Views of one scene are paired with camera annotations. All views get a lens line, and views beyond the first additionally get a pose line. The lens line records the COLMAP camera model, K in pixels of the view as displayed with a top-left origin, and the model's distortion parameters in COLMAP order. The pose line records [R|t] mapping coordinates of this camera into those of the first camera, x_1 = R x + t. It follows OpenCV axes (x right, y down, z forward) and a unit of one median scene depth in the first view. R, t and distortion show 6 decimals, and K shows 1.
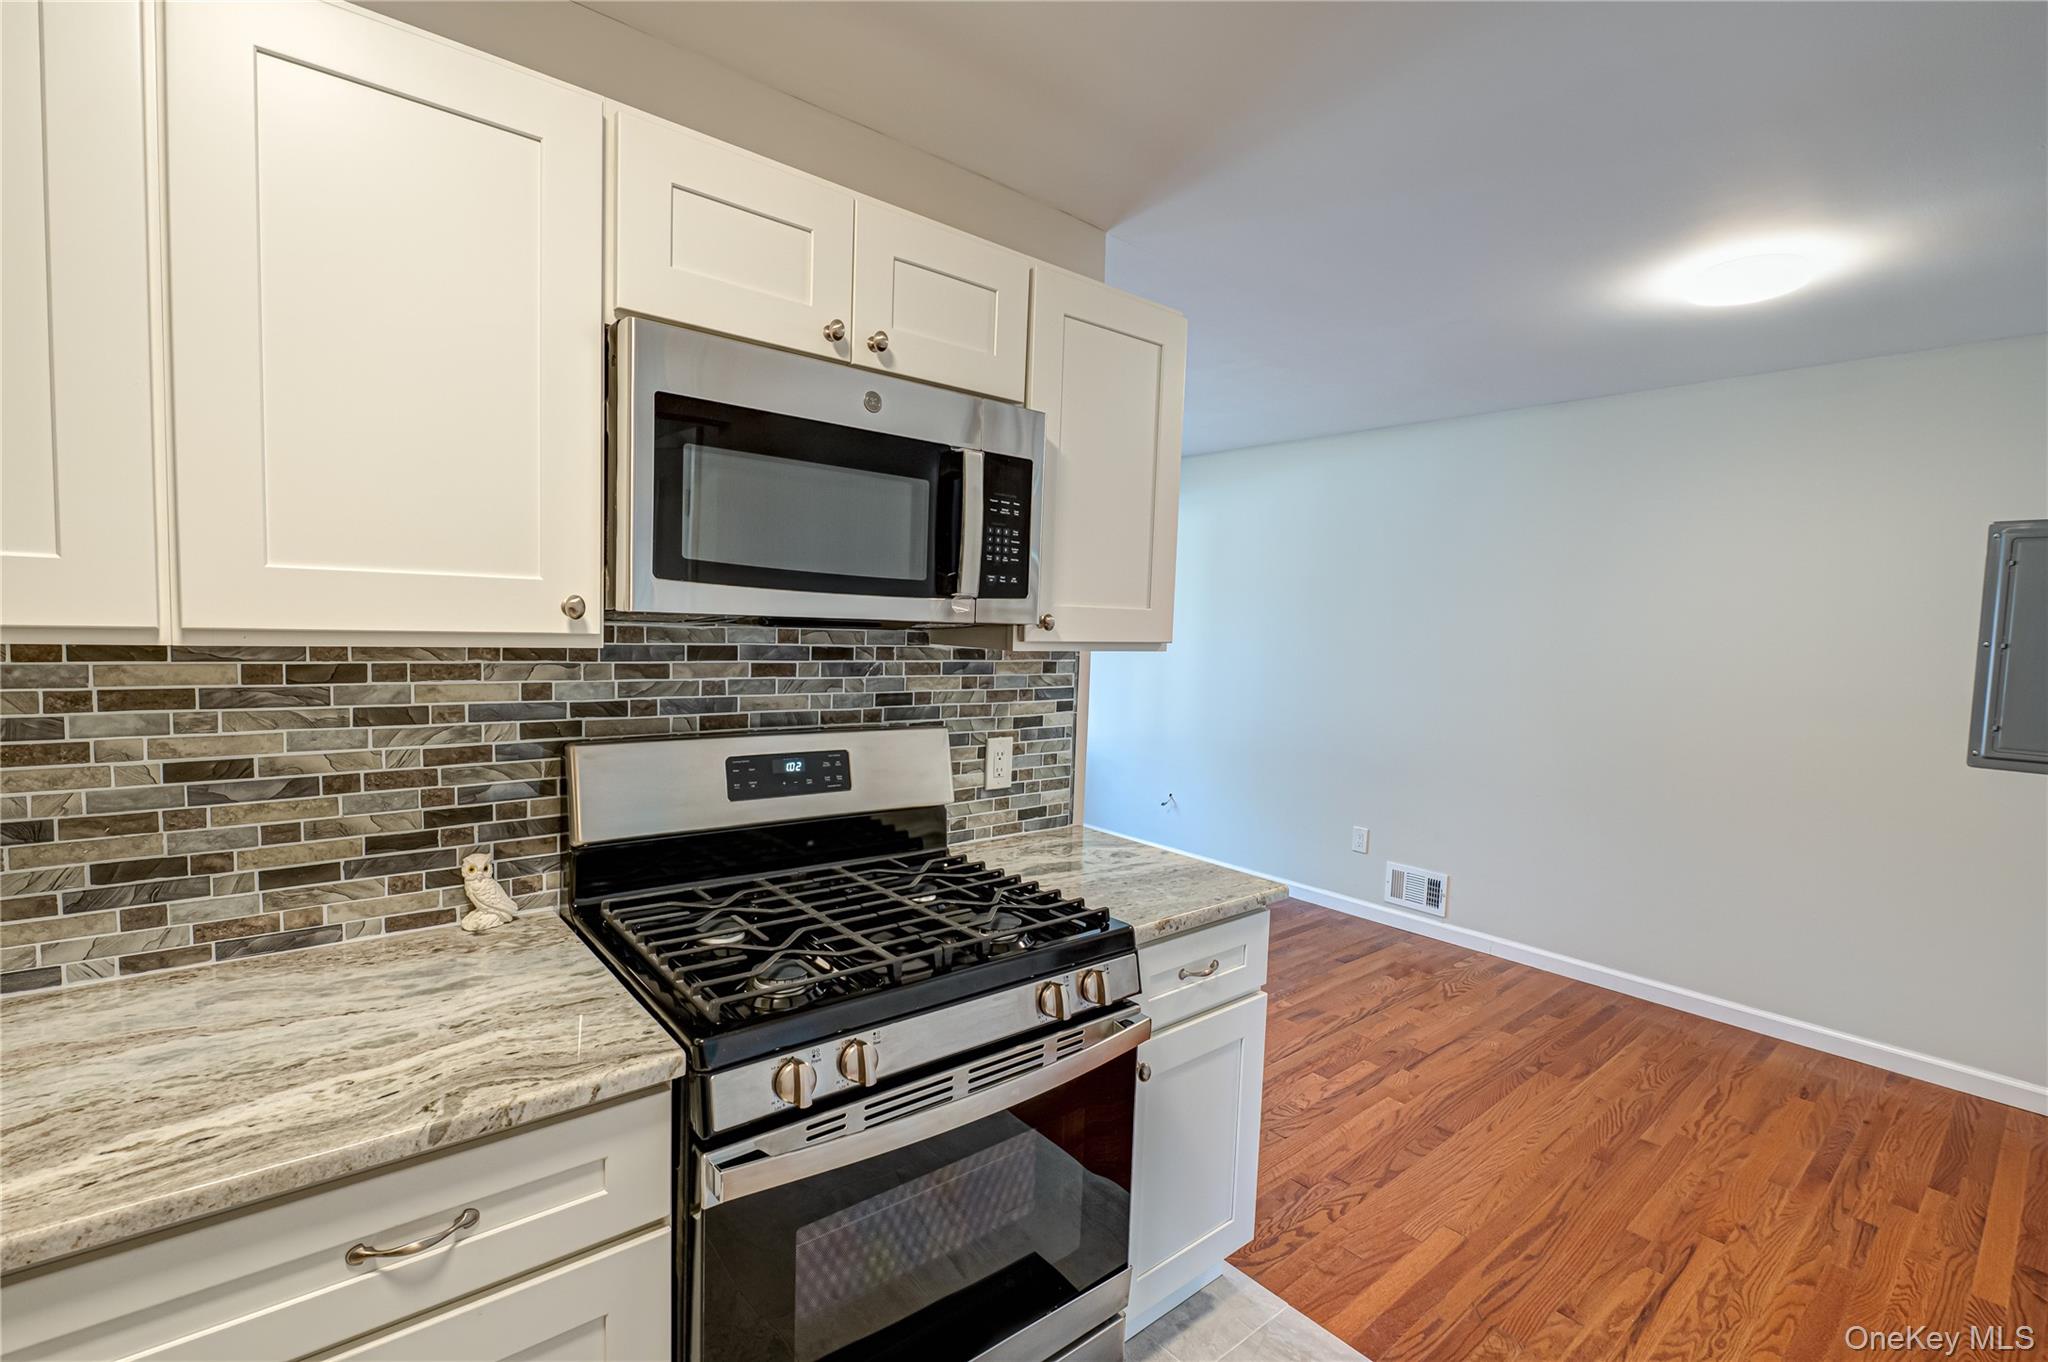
lens RADIAL K [[914.5, 0, 1036.8], [0, 914.5, 683.5], [0, 0, 1]] dist [-0.003444, -0.002469]
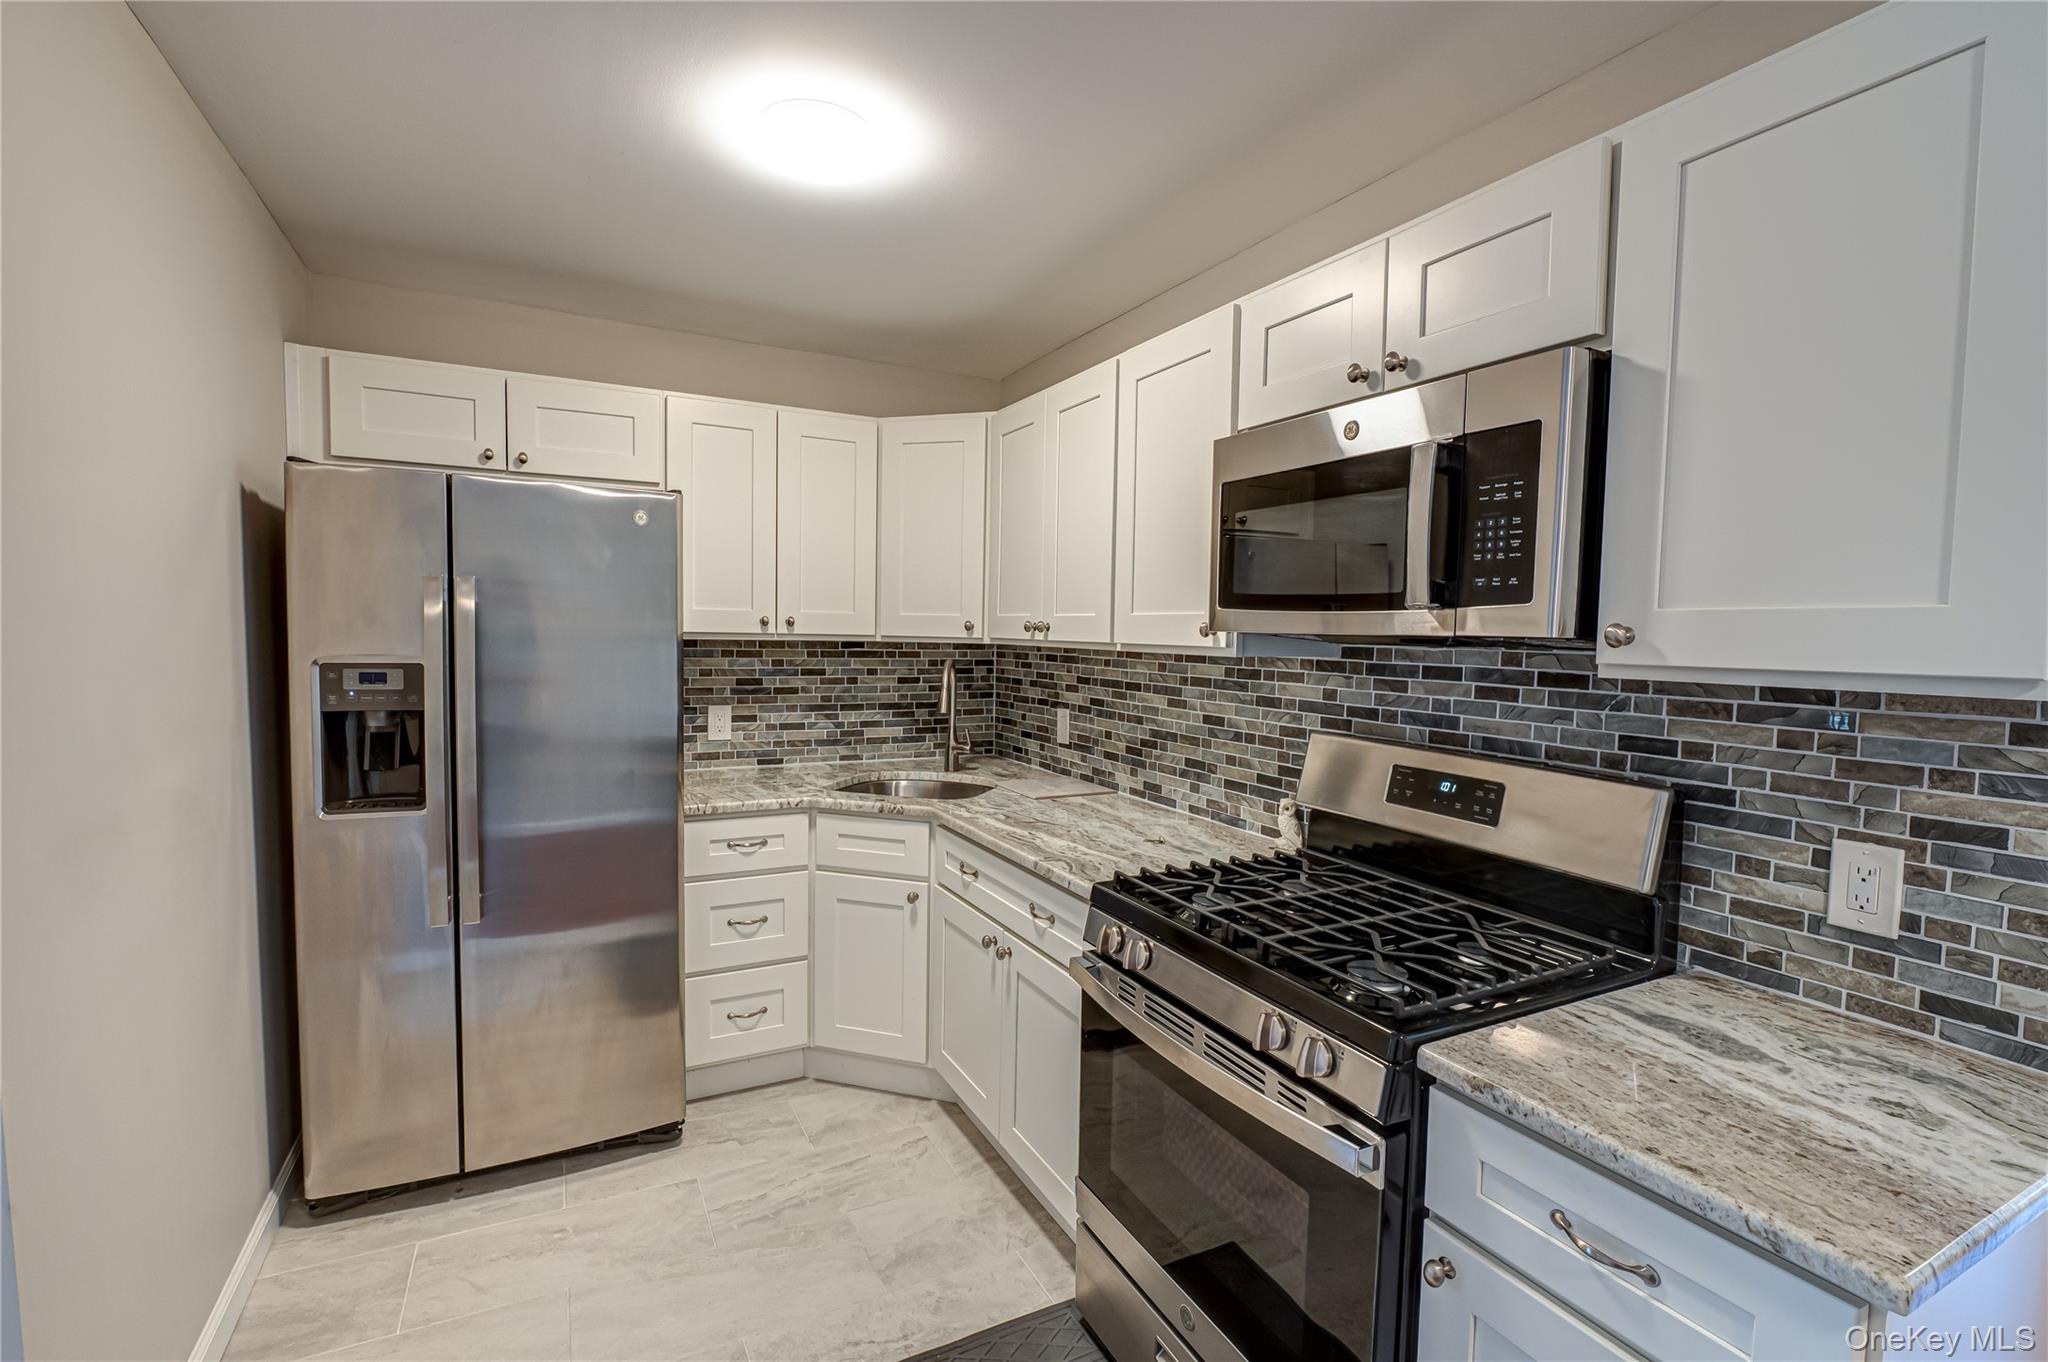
lens RADIAL K [[914.5, 0, 1026.9], [0, 914.5, 687.1], [0, 0, 1]] dist [-0.003444, -0.002469]
pose [[-0.221885, 0.022701, -0.974808, 0.759575], [-0.093420, 0.994635, 0.044427, -0.017975], [0.970587, 0.100924, -0.218574, 0.717773]]
